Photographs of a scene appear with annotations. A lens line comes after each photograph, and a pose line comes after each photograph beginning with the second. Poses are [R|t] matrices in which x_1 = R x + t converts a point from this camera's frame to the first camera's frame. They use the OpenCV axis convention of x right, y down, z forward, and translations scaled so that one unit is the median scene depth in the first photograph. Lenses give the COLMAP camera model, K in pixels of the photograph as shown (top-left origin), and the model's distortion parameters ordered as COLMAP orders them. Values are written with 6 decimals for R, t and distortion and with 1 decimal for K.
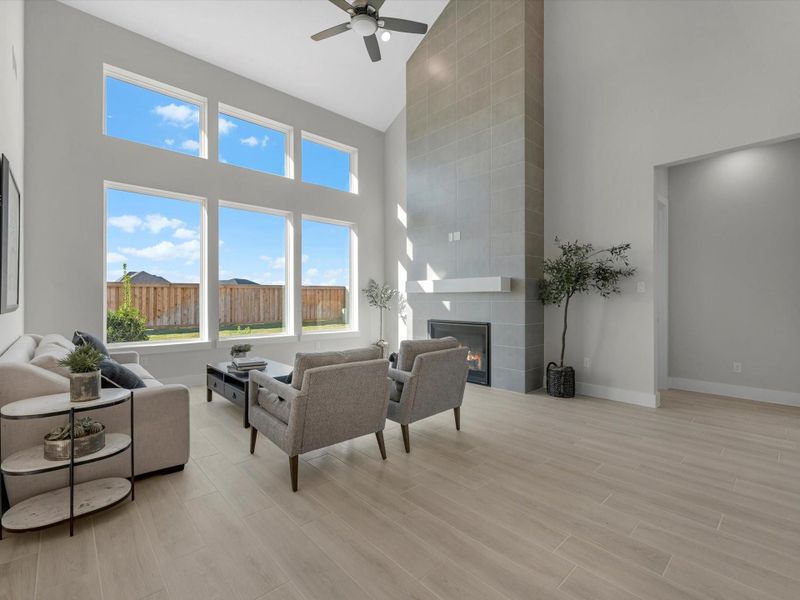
lens RADIAL K [[365.4, 0, 400.2], [0, 365.4, 303.5], [0, 0, 1]] dist [0.002582, 0.000275]
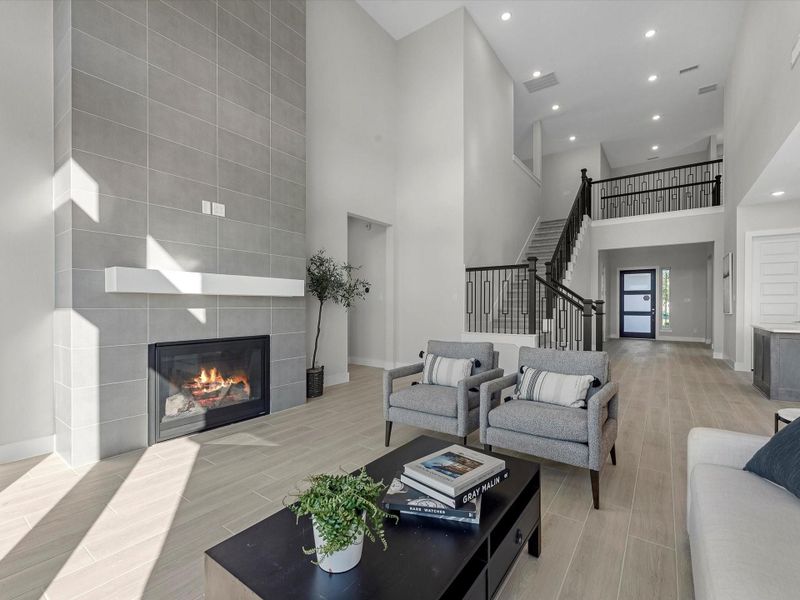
lens RADIAL K [[365.4, 0, 400.2], [0, 365.4, 303.5], [0, 0, 1]] dist [0.002582, 0.000275]
pose [[-0.200245, 0.004020, 0.979738, -0.493057], [0.004596, 0.999984, -0.003164, -0.010366], [-0.979735, 0.003870, -0.200261, 0.719360]]
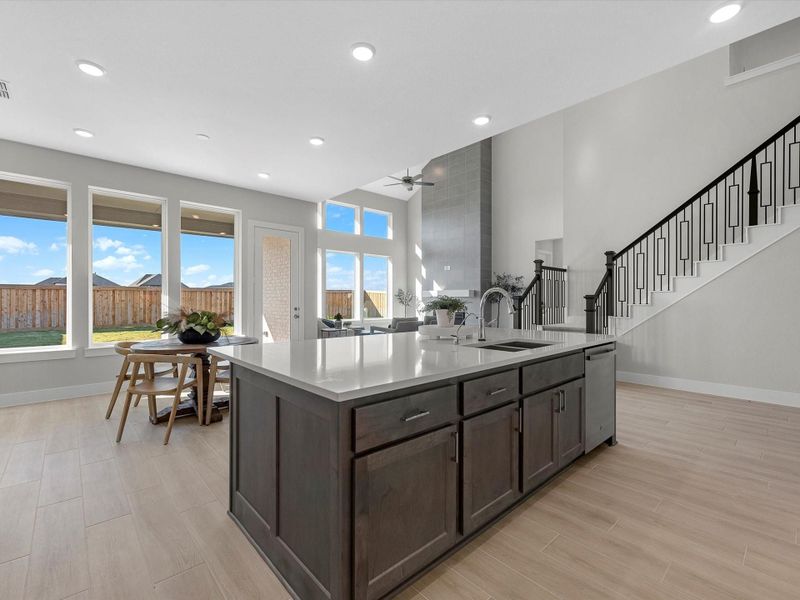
lens RADIAL K [[365.4, 0, 400.2], [0, 365.4, 303.5], [0, 0, 1]] dist [0.002582, 0.000275]
pose [[0.999989, -0.002460, -0.003998, -0.082170], [0.002450, 0.999994, -0.002374, 0.007316], [0.004004, 0.002364, 0.999989, -0.788354]]
